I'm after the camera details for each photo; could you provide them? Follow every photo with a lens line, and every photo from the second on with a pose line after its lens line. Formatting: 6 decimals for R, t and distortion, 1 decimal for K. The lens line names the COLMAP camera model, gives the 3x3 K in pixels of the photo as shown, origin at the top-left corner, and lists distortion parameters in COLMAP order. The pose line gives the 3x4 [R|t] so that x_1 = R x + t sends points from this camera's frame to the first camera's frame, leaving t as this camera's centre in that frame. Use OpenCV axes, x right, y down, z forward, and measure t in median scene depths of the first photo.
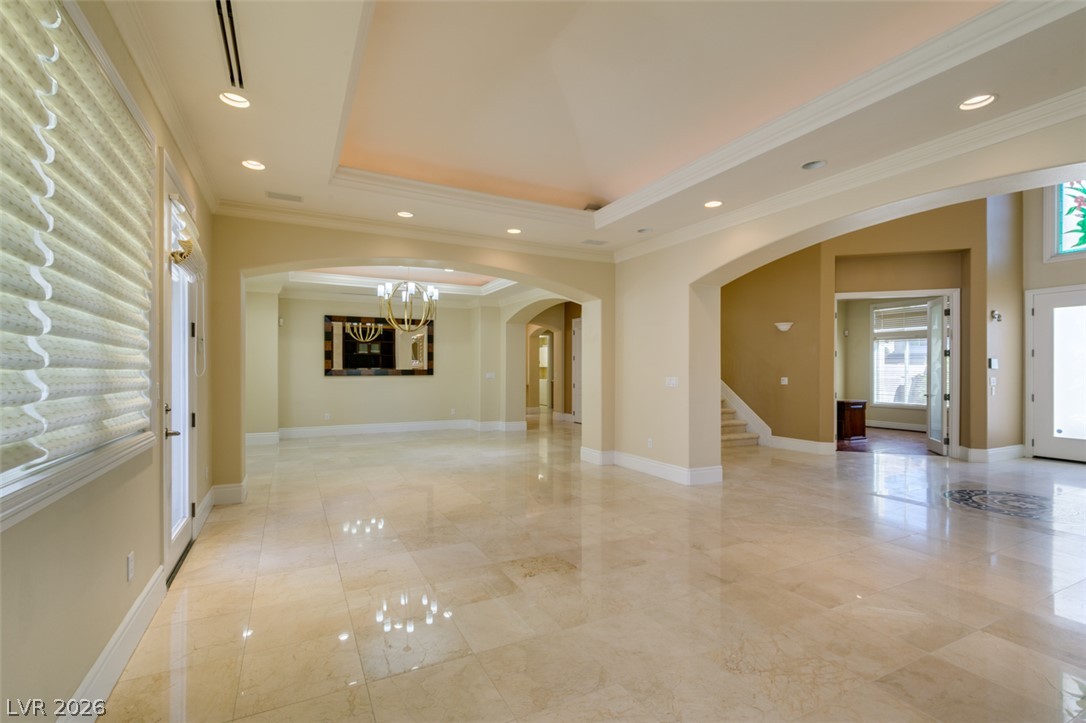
lens RADIAL K [[488.0, 0, 536.7], [0, 488.0, 372.3], [0, 0, 1]] dist [0.004070, -0.002141]
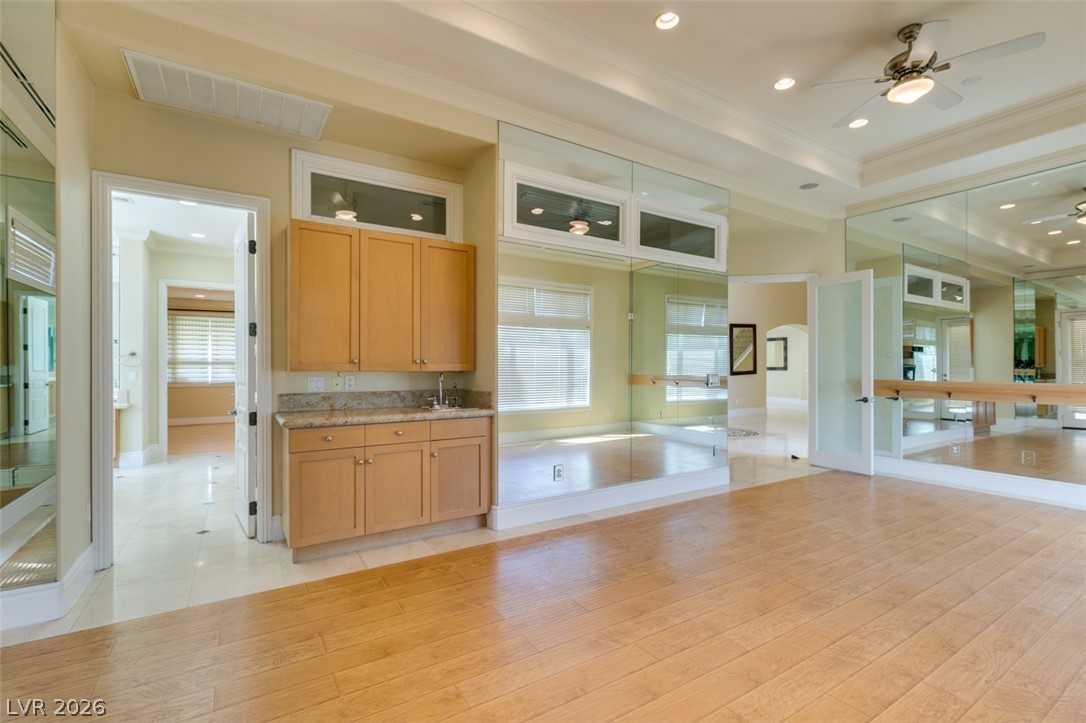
lens RADIAL K [[488.0, 0, 541.1], [0, 488.0, 365.2], [0, 0, 1]] dist [0.004070, -0.002141]
pose [[0.091056, -0.009293, -0.995802, 2.005329], [-0.004232, 0.999944, -0.009718, 0.010829], [0.995837, 0.005099, 0.091012, 0.022003]]
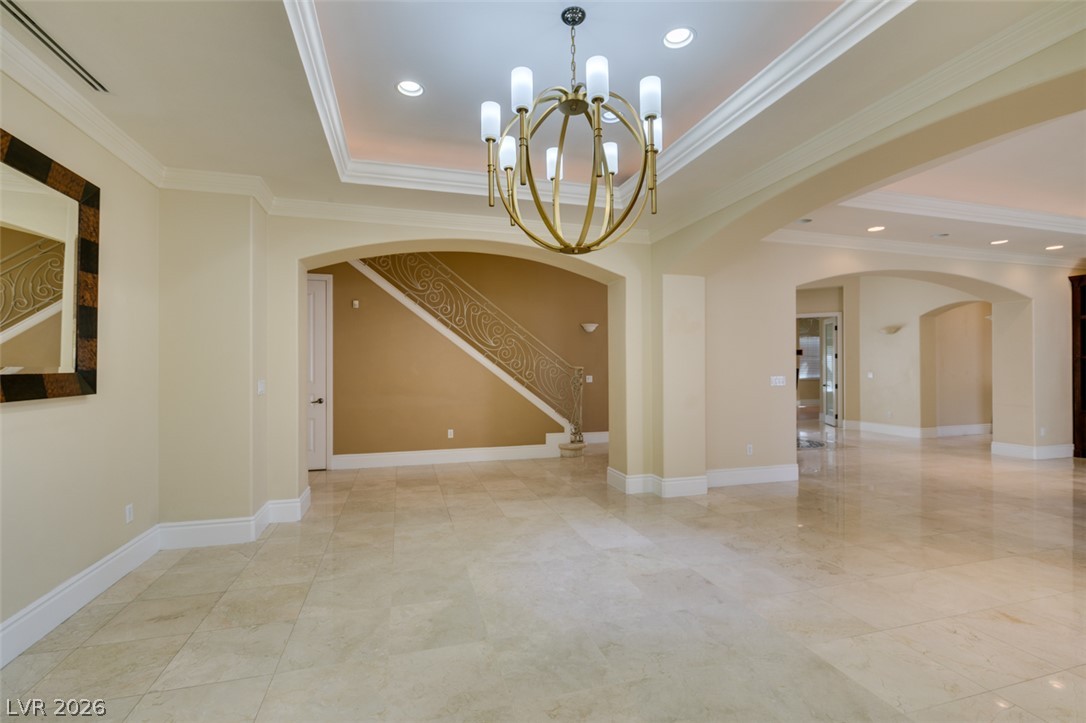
lens RADIAL K [[488.0, 0, 544.3], [0, 488.0, 364.0], [0, 0, 1]] dist [0.004070, -0.002141]
pose [[0.177336, 0.004525, 0.984140, -0.624159], [0.008712, 0.999943, -0.006167, -0.009498], [-0.984112, 0.009668, 0.177286, 1.040009]]
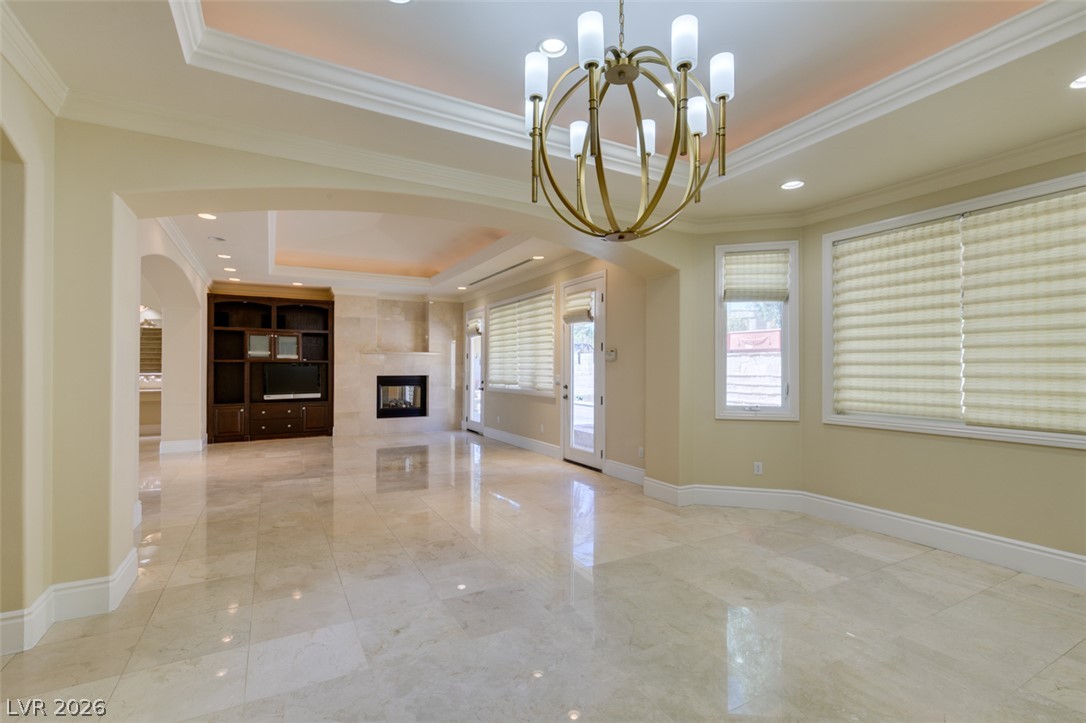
lens RADIAL K [[488.0, 0, 539.4], [0, 488.0, 363.9], [0, 0, 1]] dist [0.004070, -0.002141]
pose [[-0.999427, -0.004348, -0.033554, -0.222646], [-0.004179, 0.999978, -0.005127, -0.010149], [0.033576, -0.004984, -0.999424, 1.380889]]
